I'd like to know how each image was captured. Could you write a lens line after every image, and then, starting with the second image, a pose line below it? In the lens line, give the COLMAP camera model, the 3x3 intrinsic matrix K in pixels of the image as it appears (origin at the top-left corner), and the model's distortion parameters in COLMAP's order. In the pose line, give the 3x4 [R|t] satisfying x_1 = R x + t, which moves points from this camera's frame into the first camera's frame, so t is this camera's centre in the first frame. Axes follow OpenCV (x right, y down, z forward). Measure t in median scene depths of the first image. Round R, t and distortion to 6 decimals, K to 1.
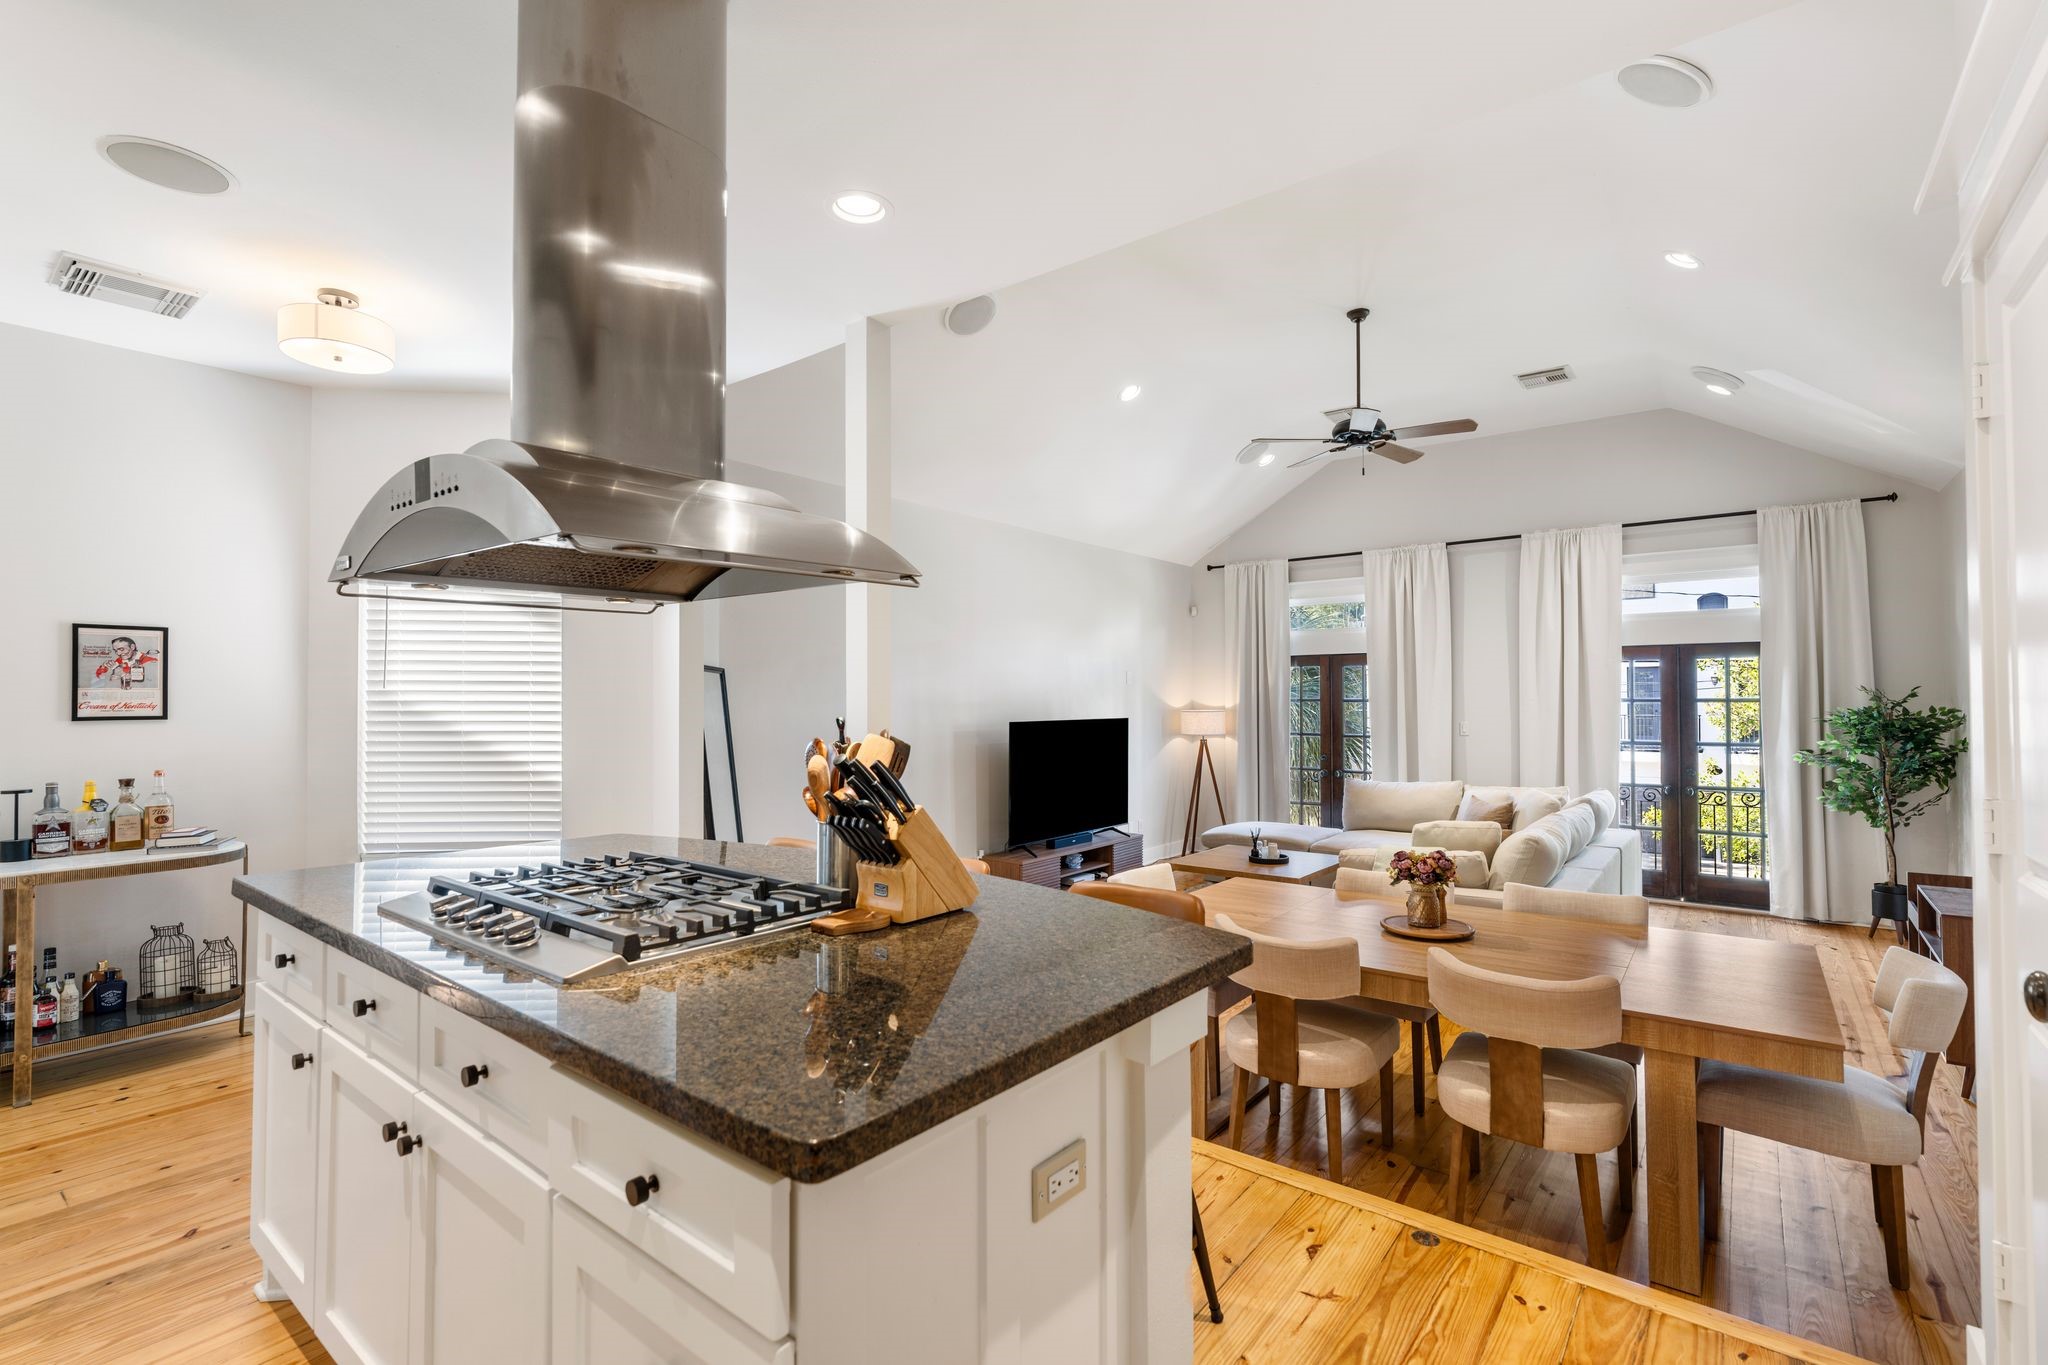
lens RADIAL K [[923.0, 0, 1024.8], [0, 923.0, 678.4], [0, 0, 1]] dist [-0.004527, -0.000329]
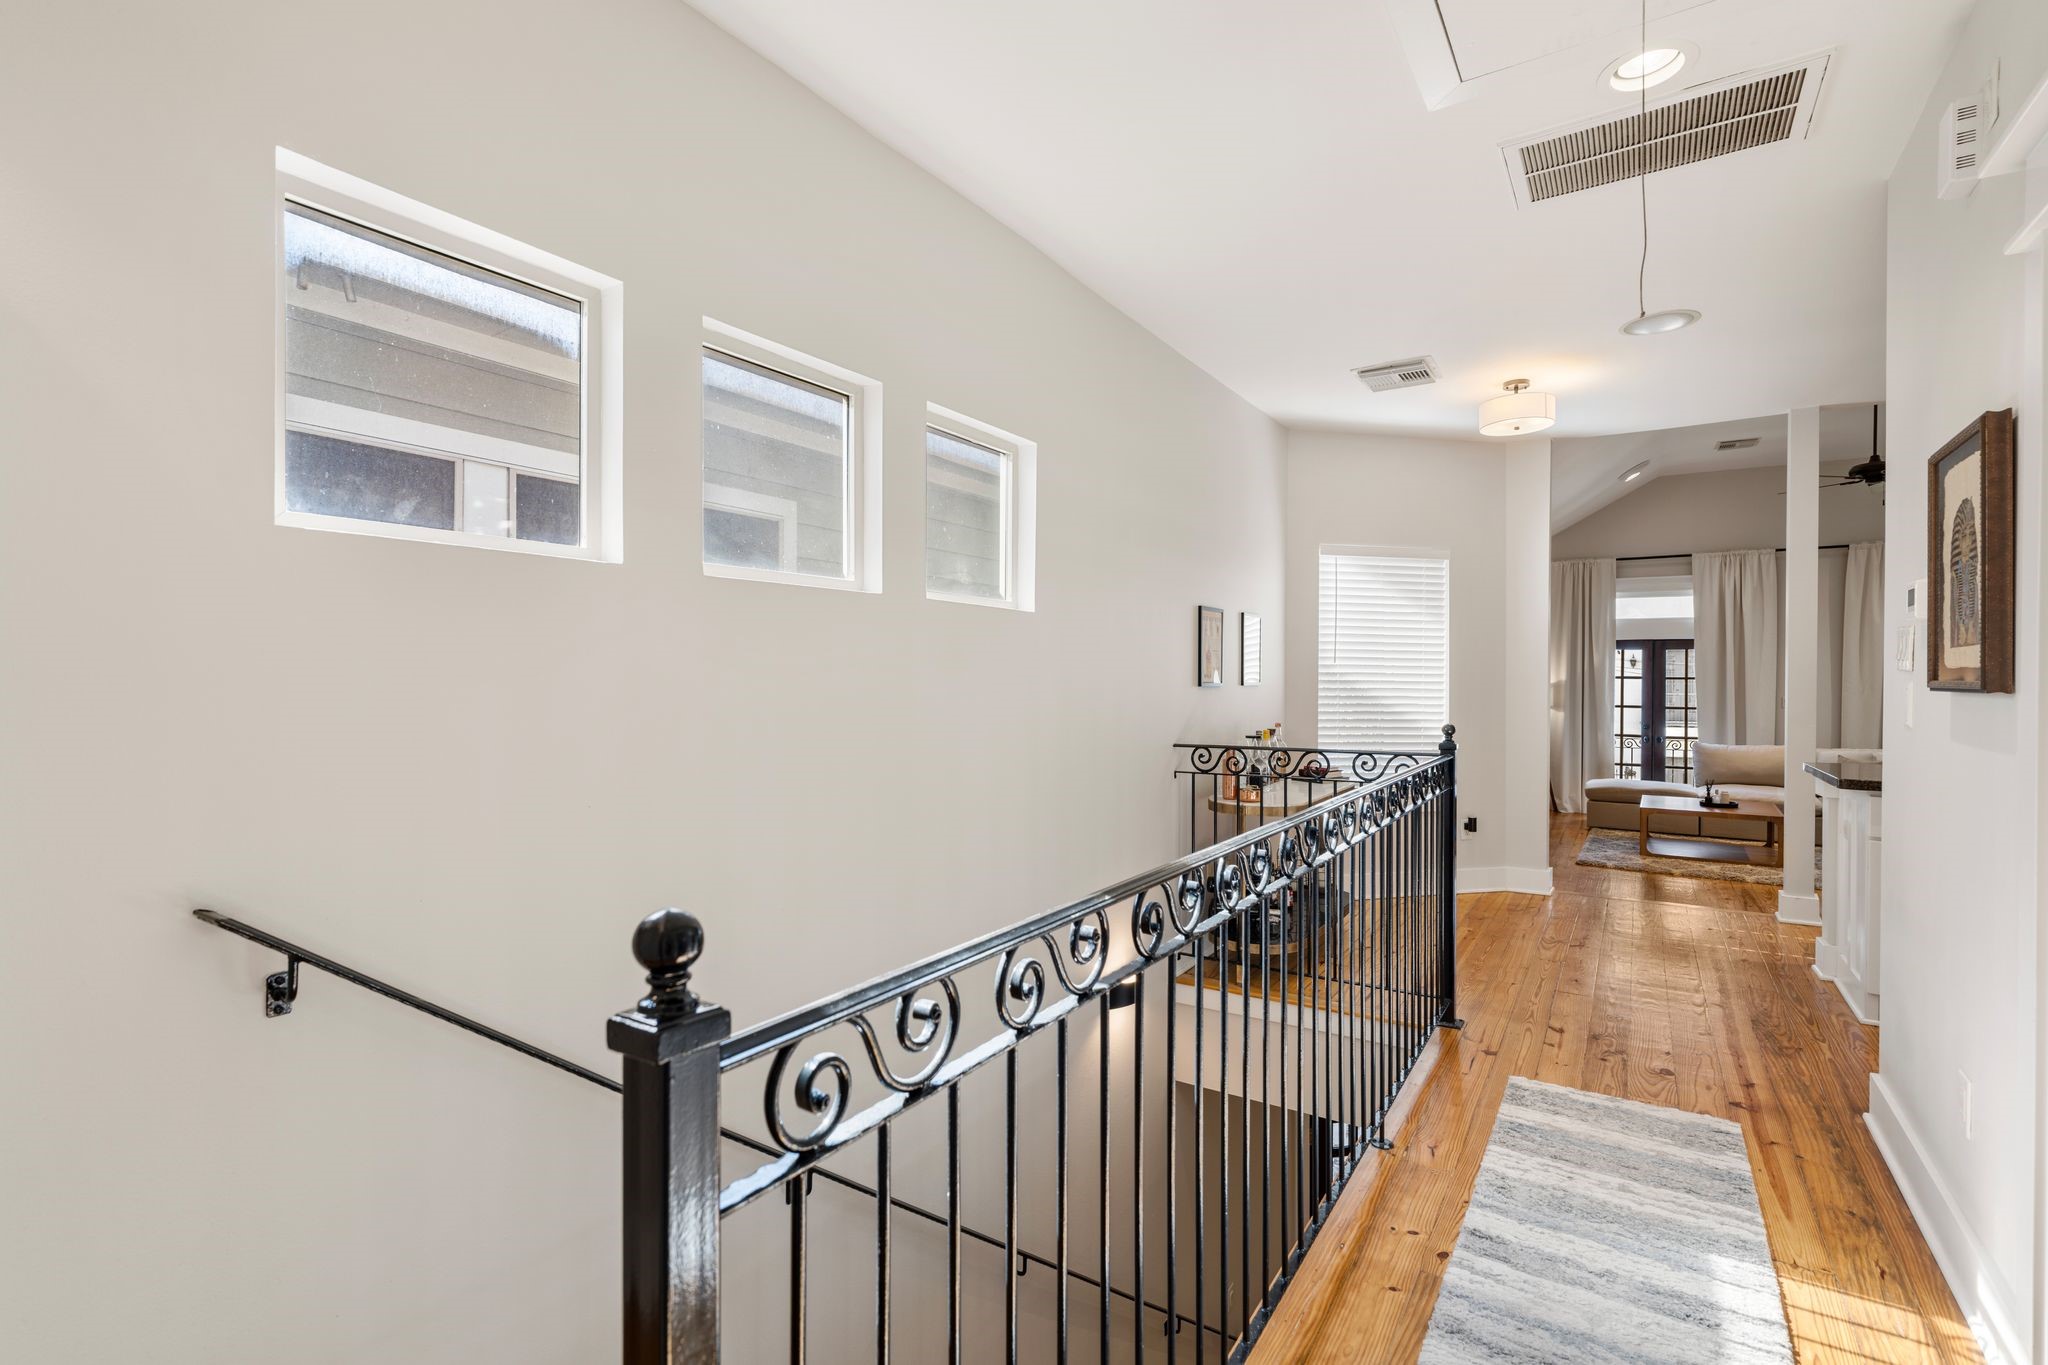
lens RADIAL K [[930.6, 0, 1024.0], [0, 930.6, 682.5], [0, 0, 1]] dist [0.000496, -0.000081]
pose [[0.996706, 0.008465, 0.080656, -0.671495], [-0.010453, 0.999651, 0.024261, 0.010138], [-0.080422, -0.025025, 0.996447, -0.159198]]
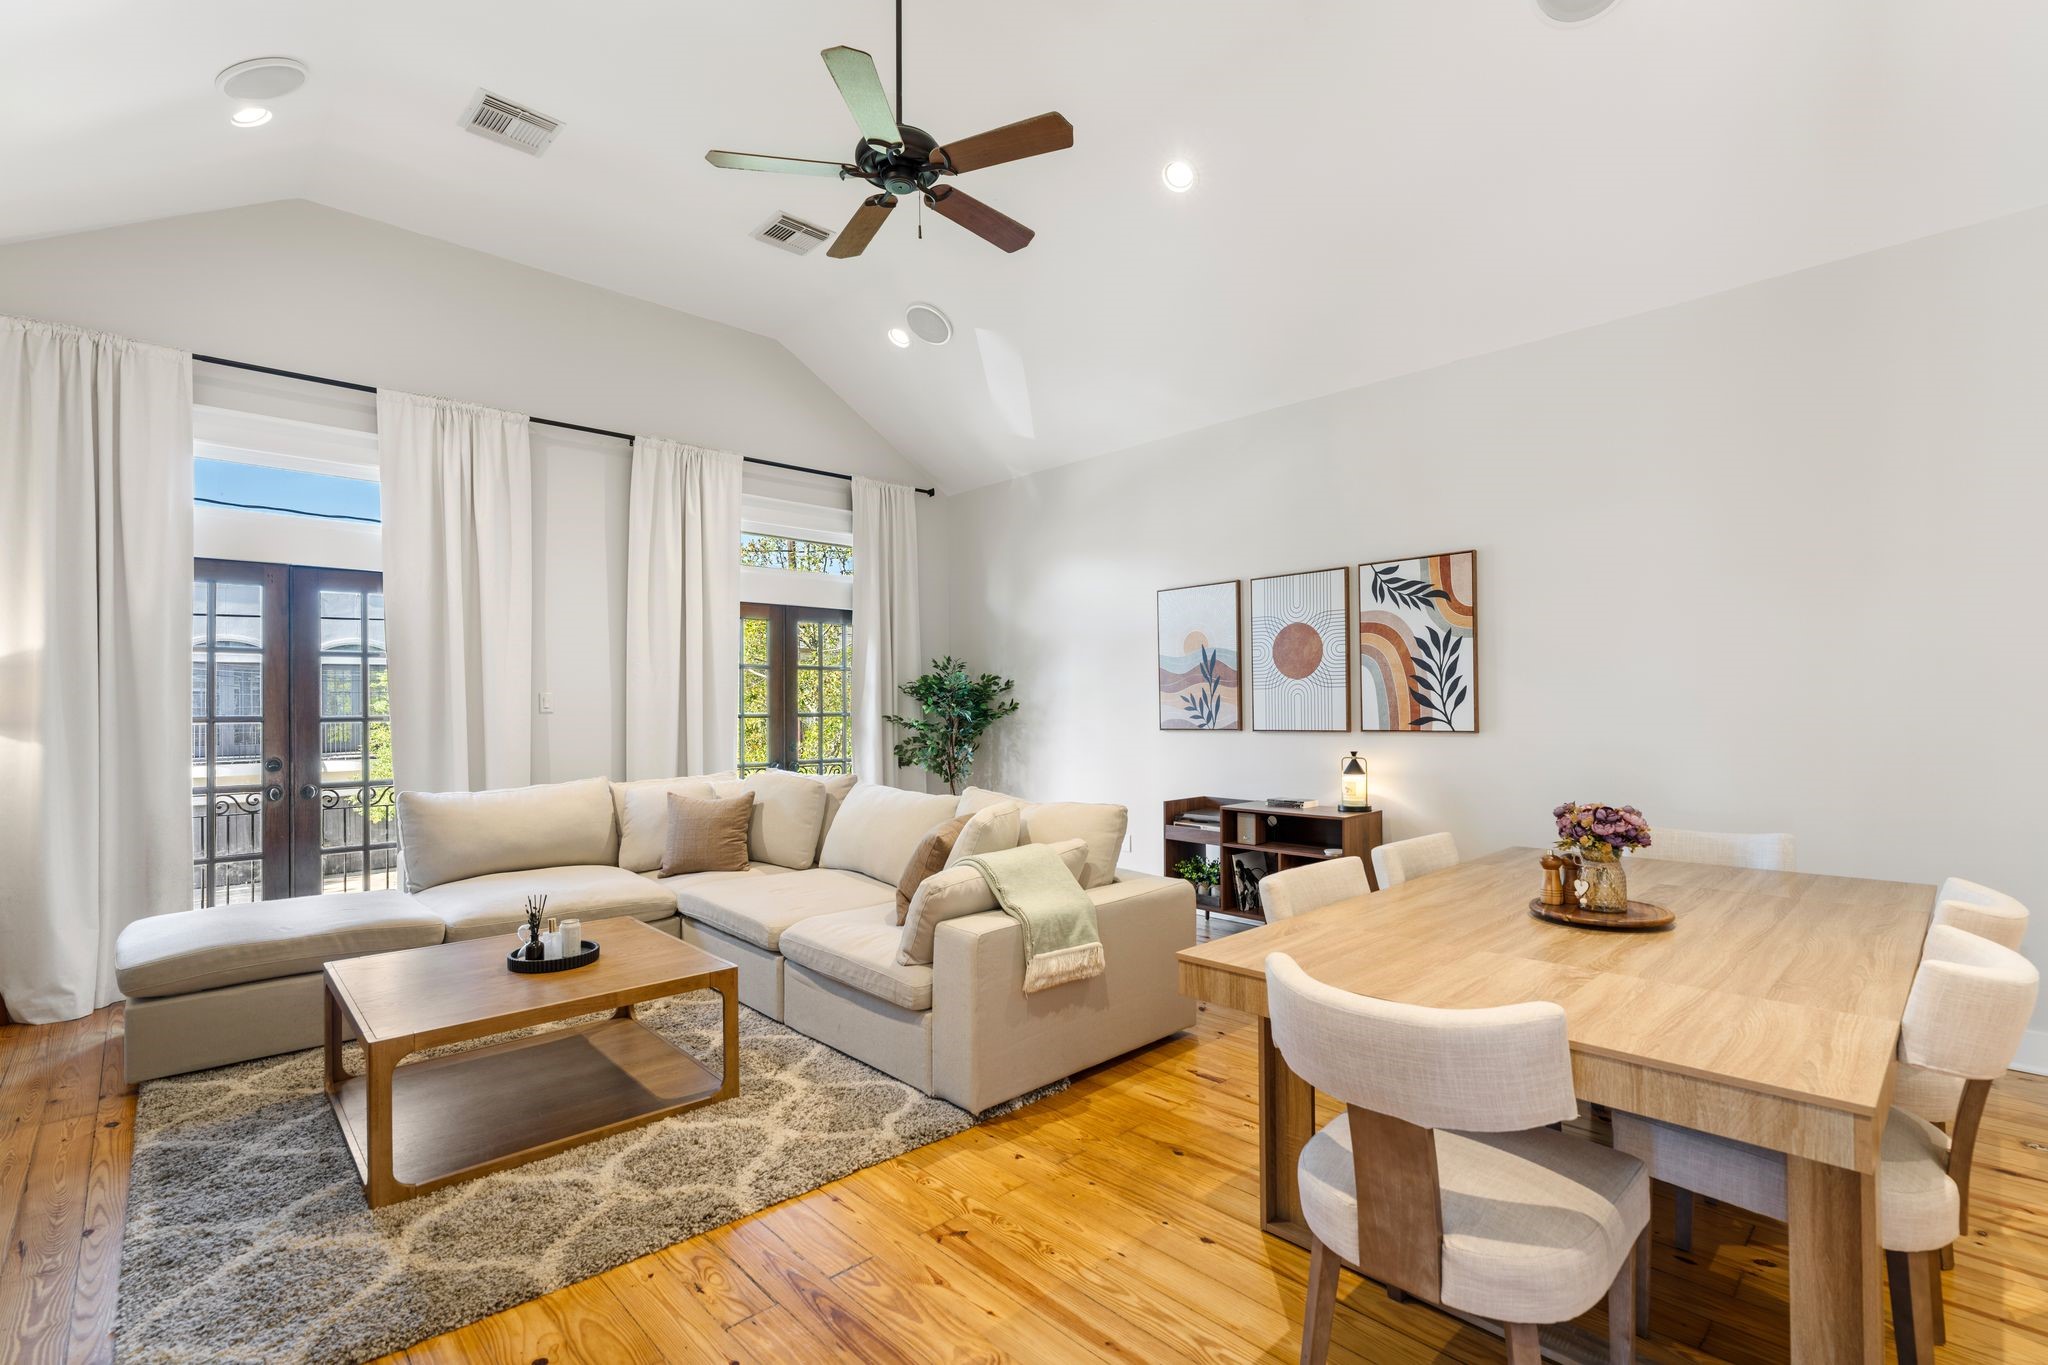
lens RADIAL K [[923.0, 0, 1016.3], [0, 923.0, 700.2], [0, 0, 1]] dist [-0.001688, -0.000101]
pose [[0.149032, 0.009929, 0.988783, -0.142765], [-0.012610, 0.999887, -0.008140, 0.057017], [-0.988752, -0.011256, 0.149140, 0.597656]]
